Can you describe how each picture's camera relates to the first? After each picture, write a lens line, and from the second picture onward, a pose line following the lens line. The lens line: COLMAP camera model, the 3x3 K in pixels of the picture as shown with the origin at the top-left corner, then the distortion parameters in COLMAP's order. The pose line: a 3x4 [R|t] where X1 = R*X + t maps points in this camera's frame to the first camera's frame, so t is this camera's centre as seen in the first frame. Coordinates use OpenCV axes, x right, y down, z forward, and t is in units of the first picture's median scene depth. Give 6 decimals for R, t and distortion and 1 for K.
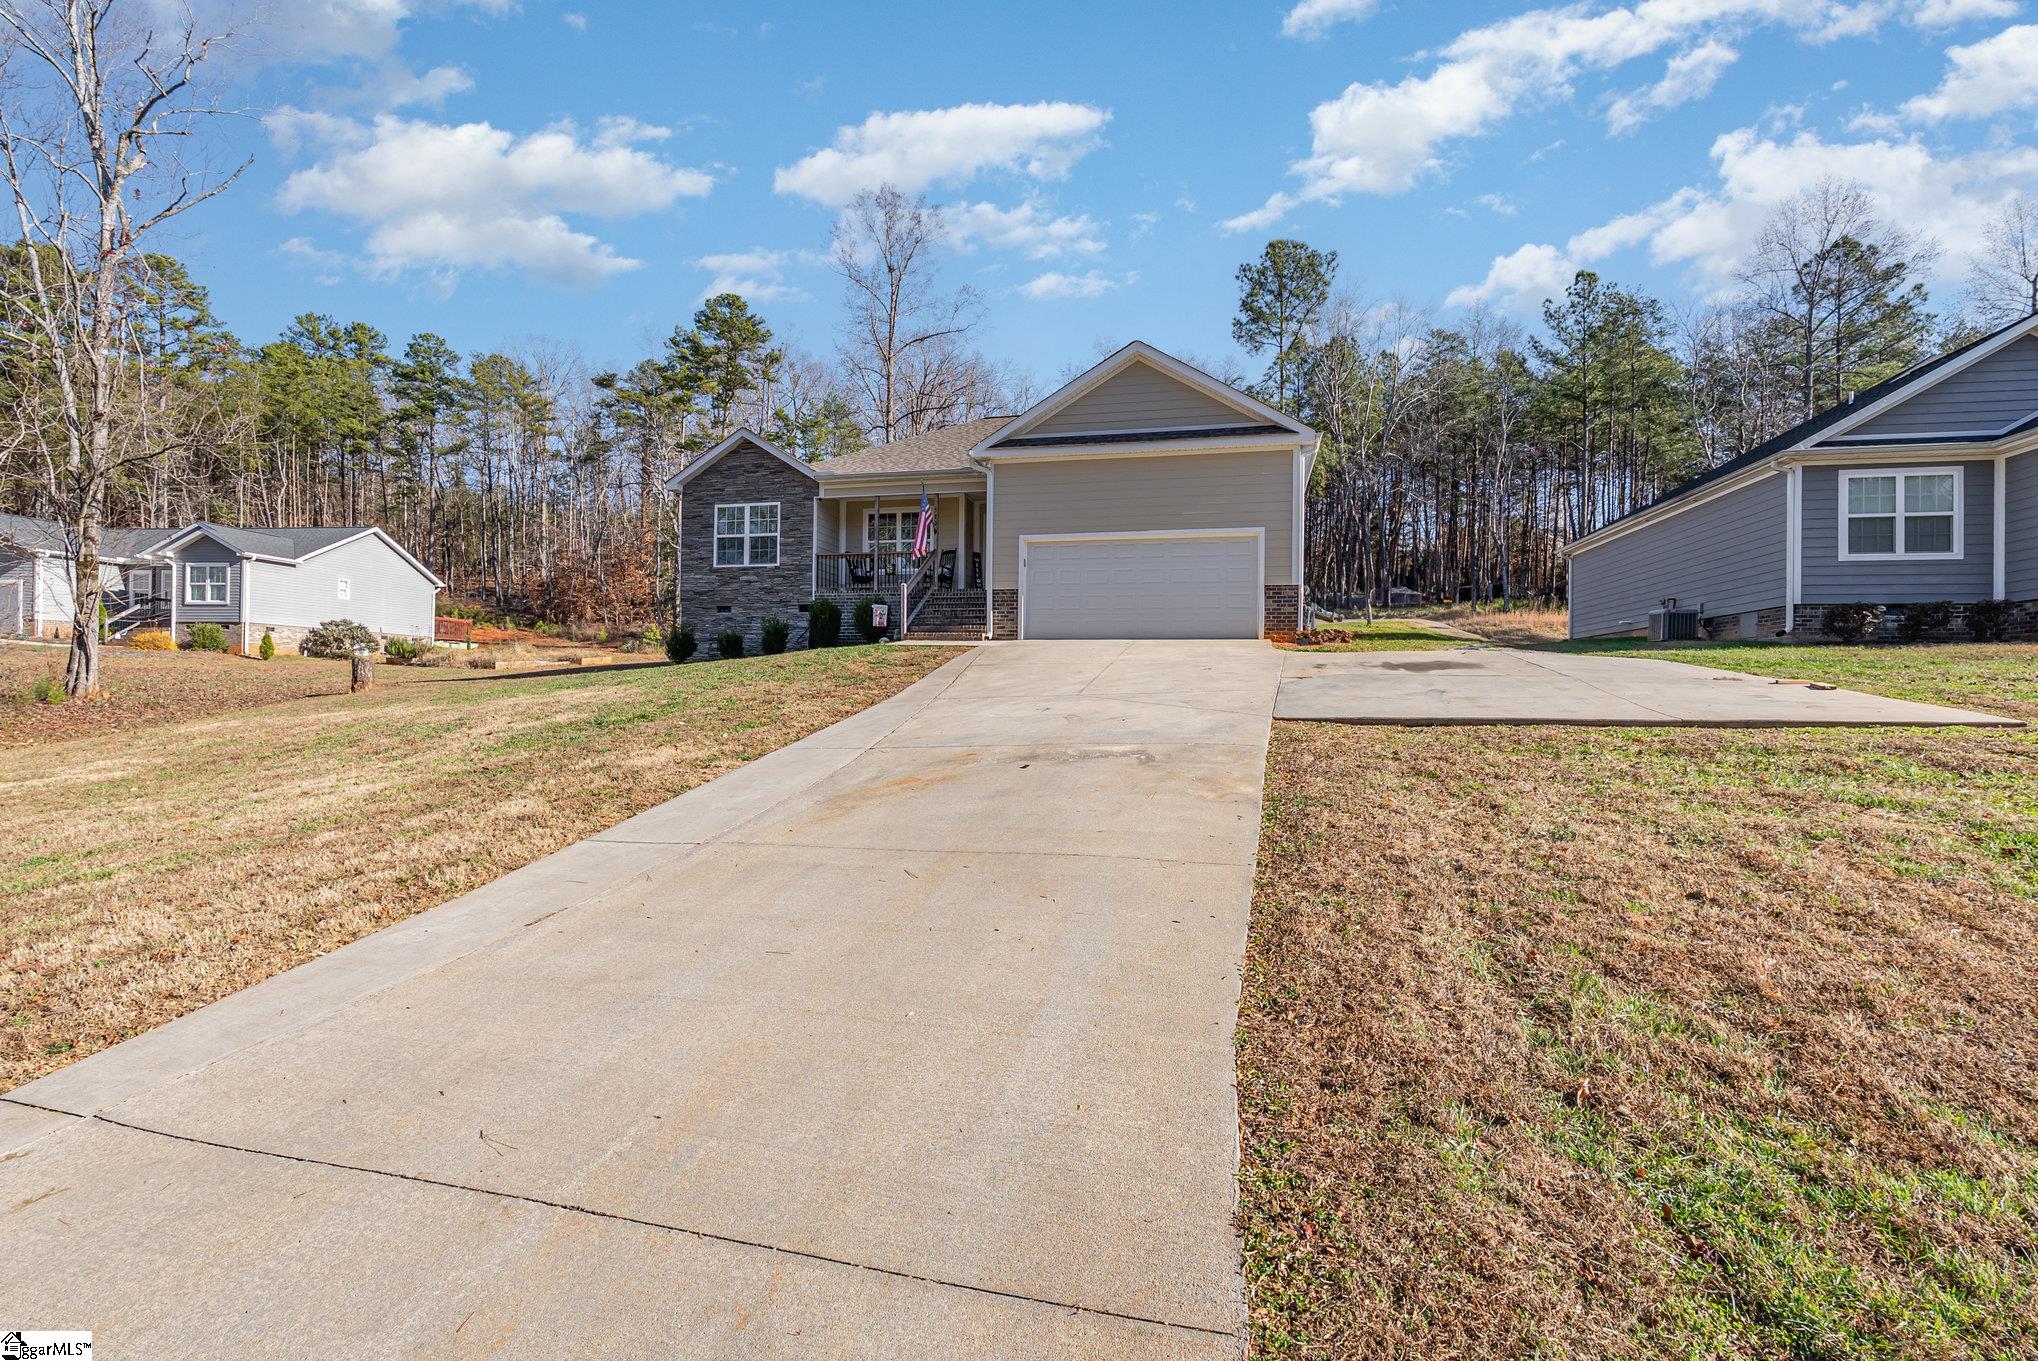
lens RADIAL K [[913.6, 0, 1024.4], [0, 913.6, 677.4], [0, 0, 1]] dist [-0.002014, -0.000243]
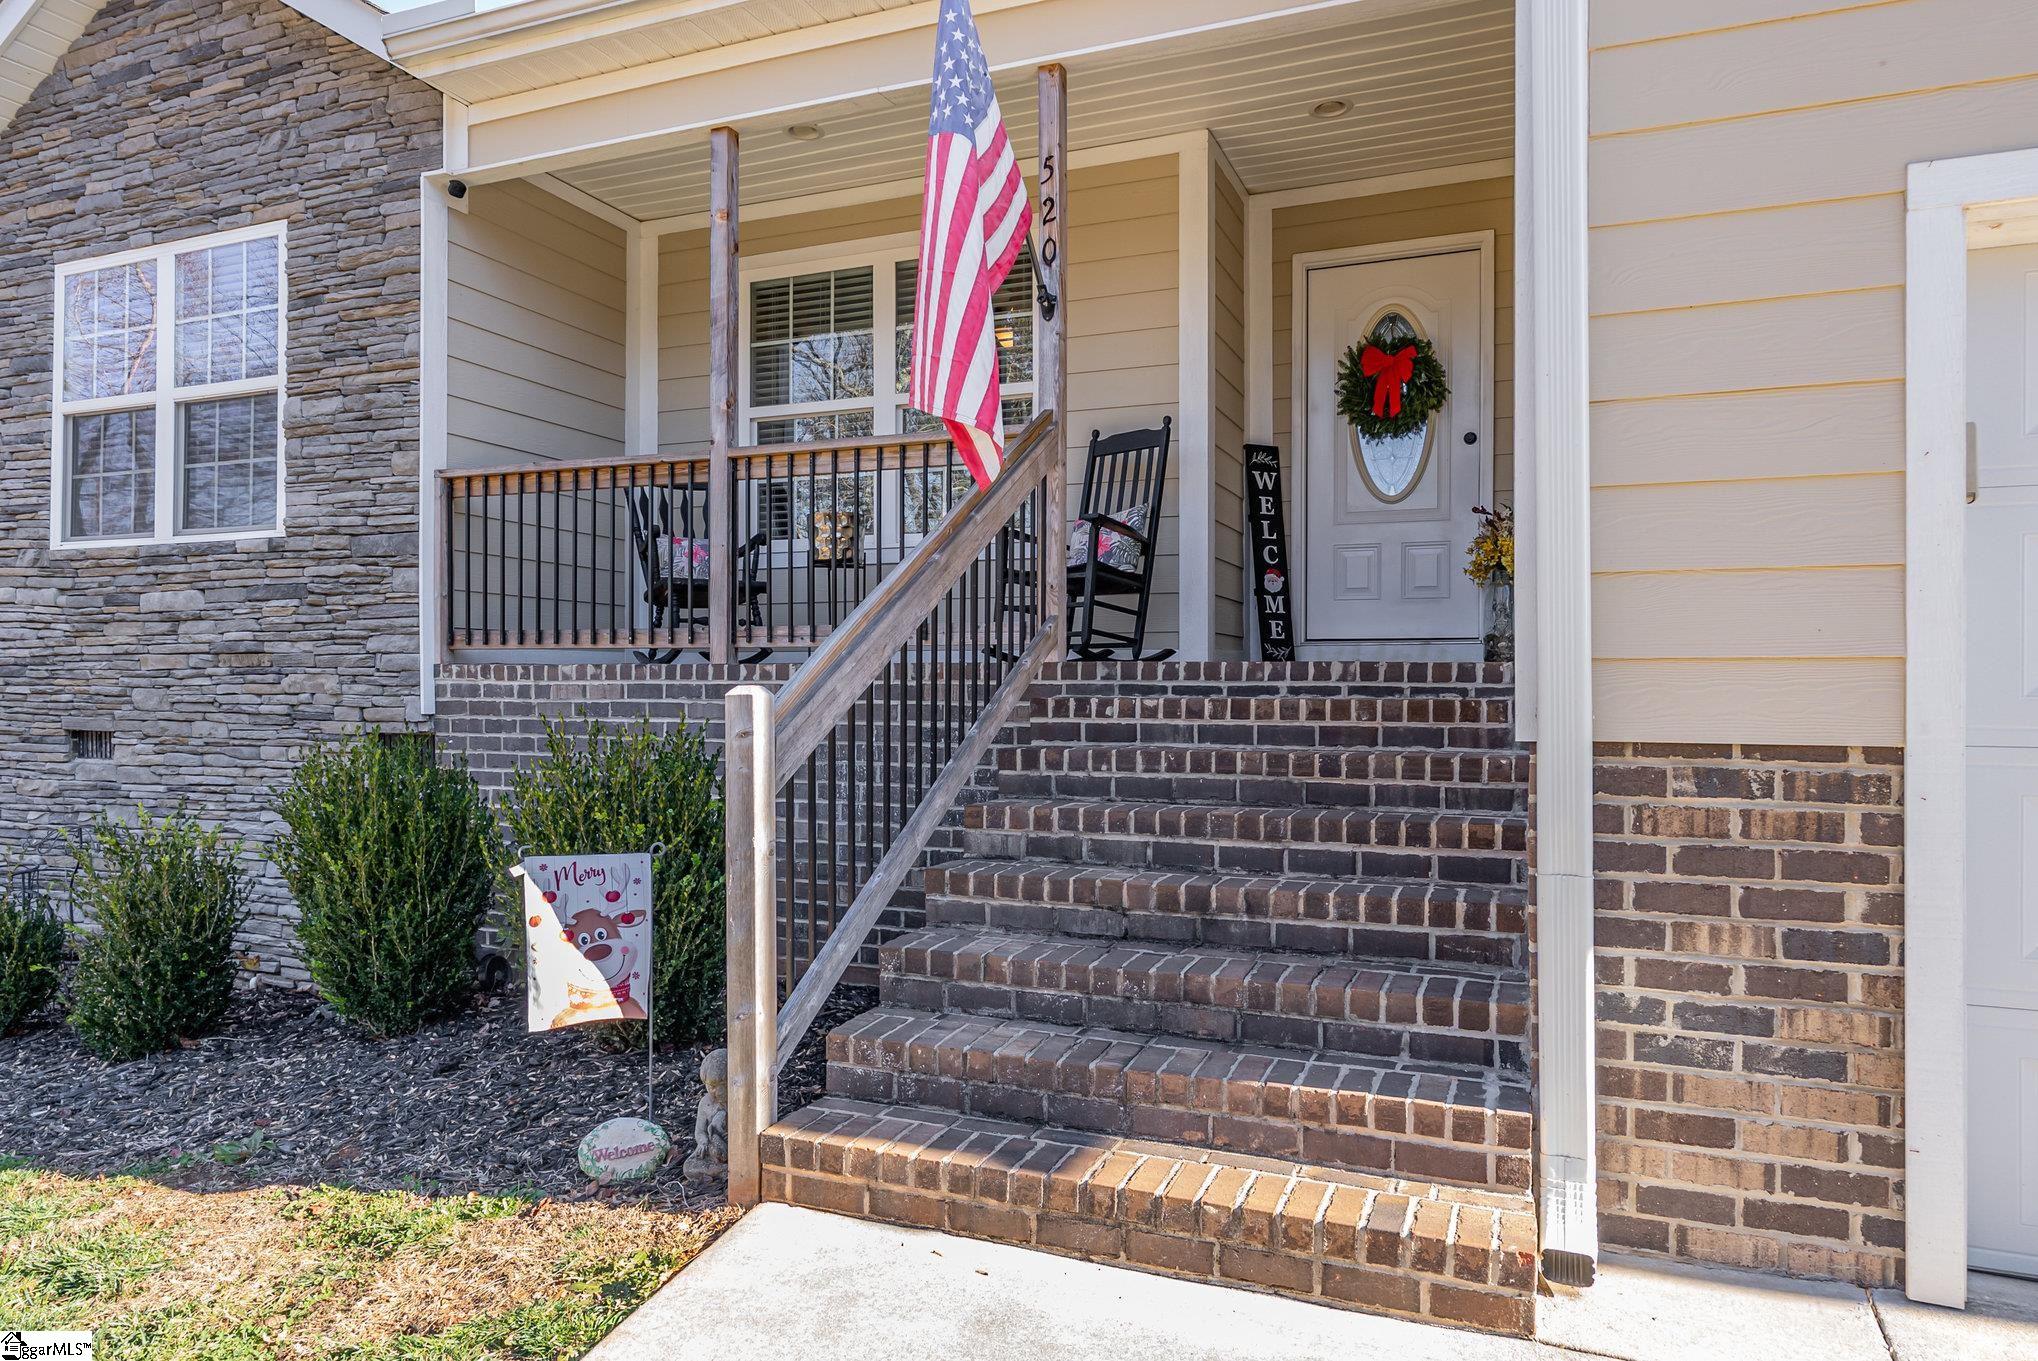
lens RADIAL K [[1311.3, 0, 1019.0], [0, 1311.3, 680.5], [0, 0, 1]] dist [0.002874, -0.000114]
pose [[0.988482, -0.008920, -0.151074, -0.062064], [0.009977, 0.999931, 0.006238, -0.086484], [0.151008, -0.007674, 0.988503, 0.702743]]
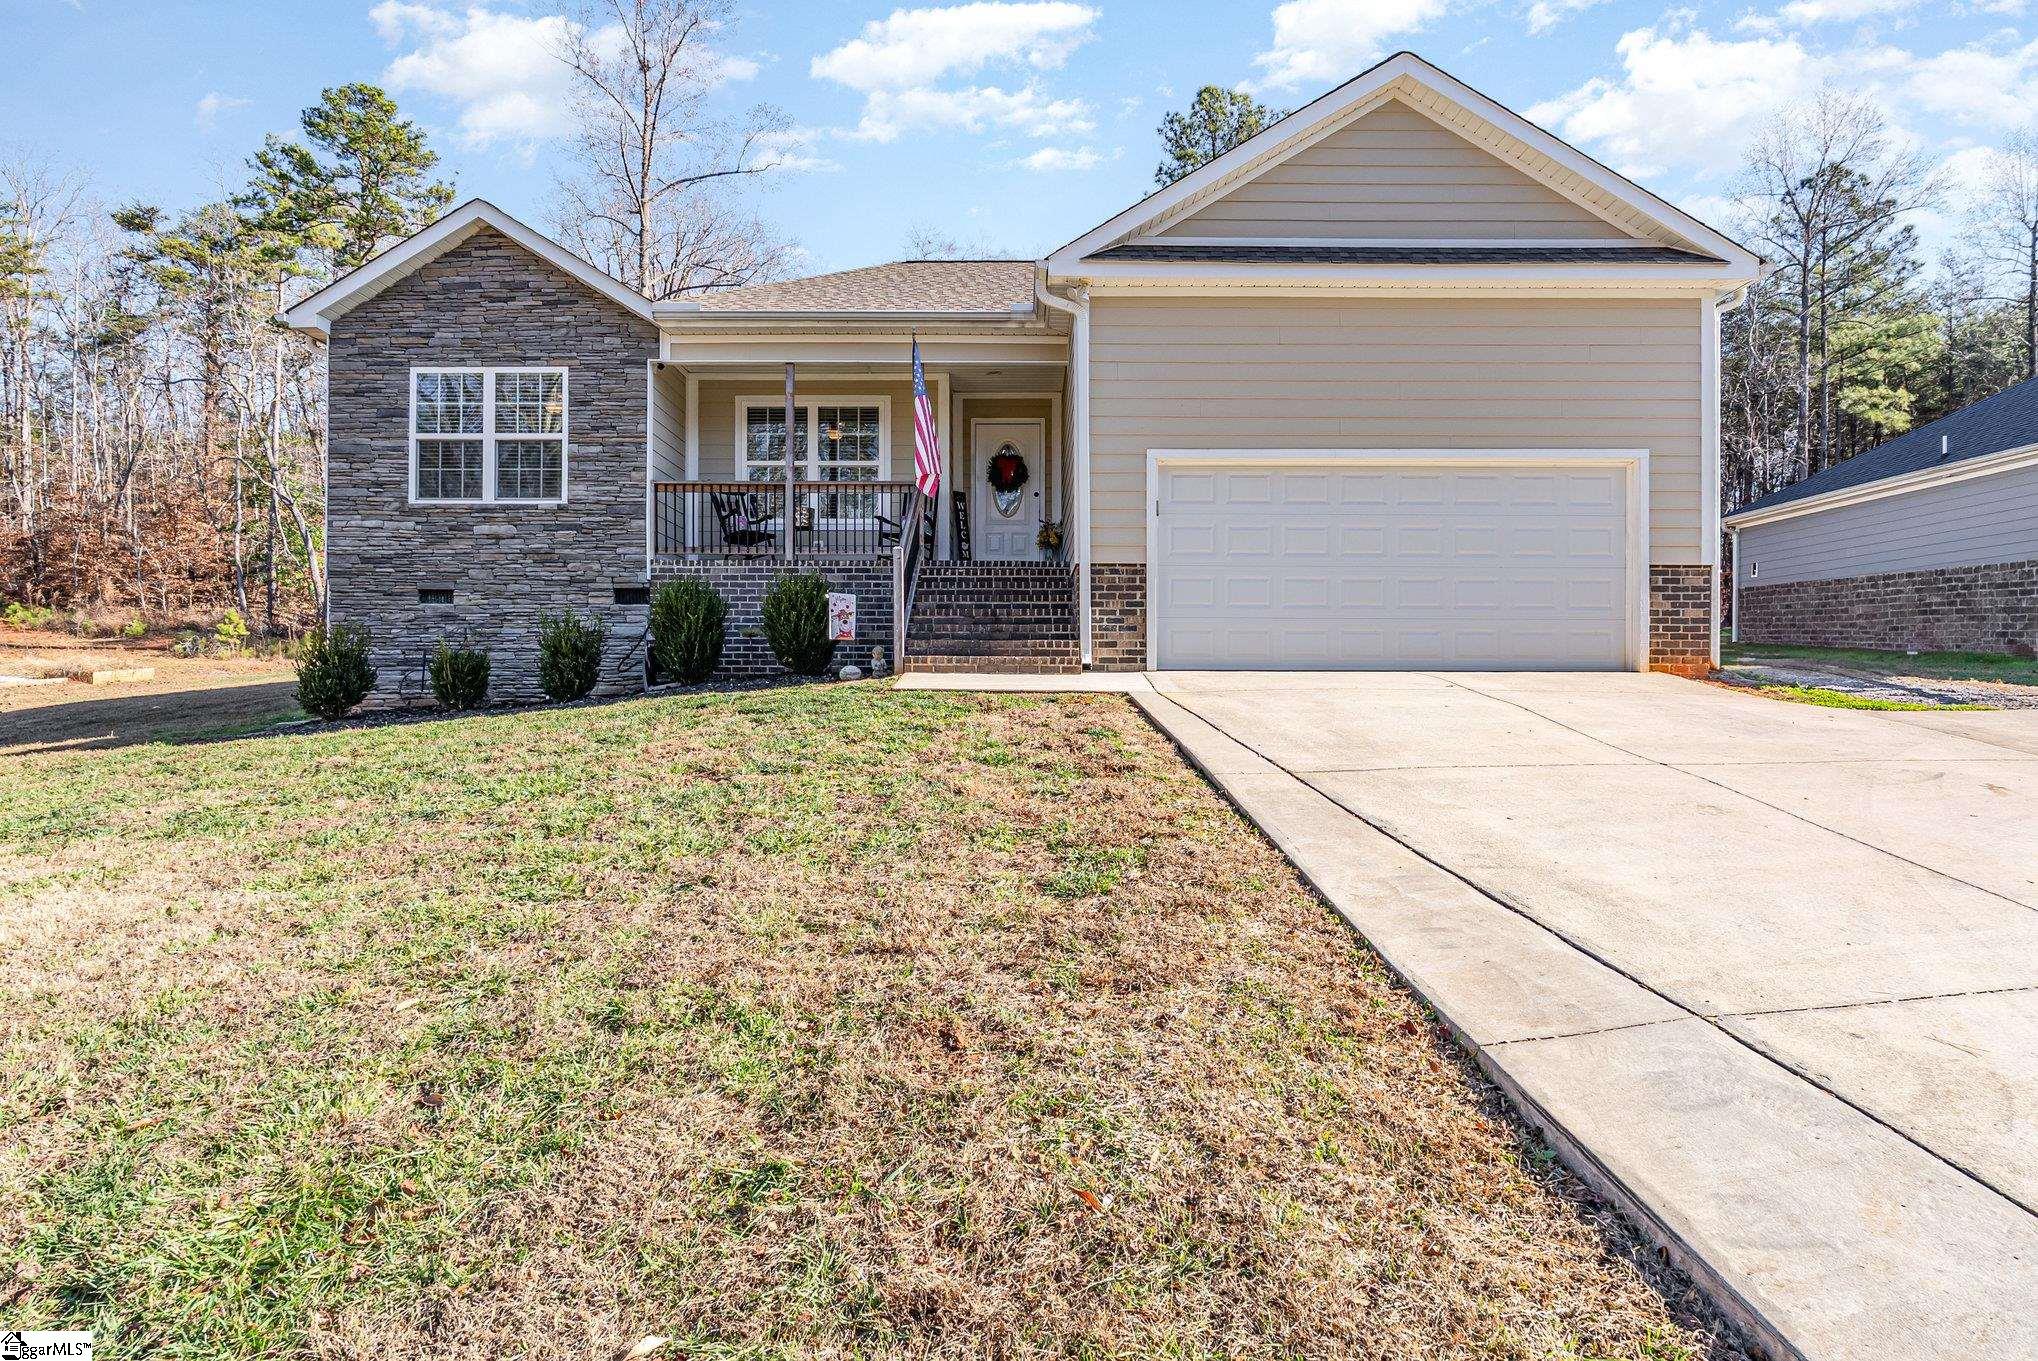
lens RADIAL K [[1110.1, 0, 1019.0], [0, 1110.1, 680.5], [0, 0, 1]] dist [0.000921, 0.000471]
pose [[0.972031, -0.006737, 0.234758, -0.169395], [0.005185, 0.999960, 0.007226, -0.033393], [-0.234797, -0.005807, 0.972027, 0.375856]]
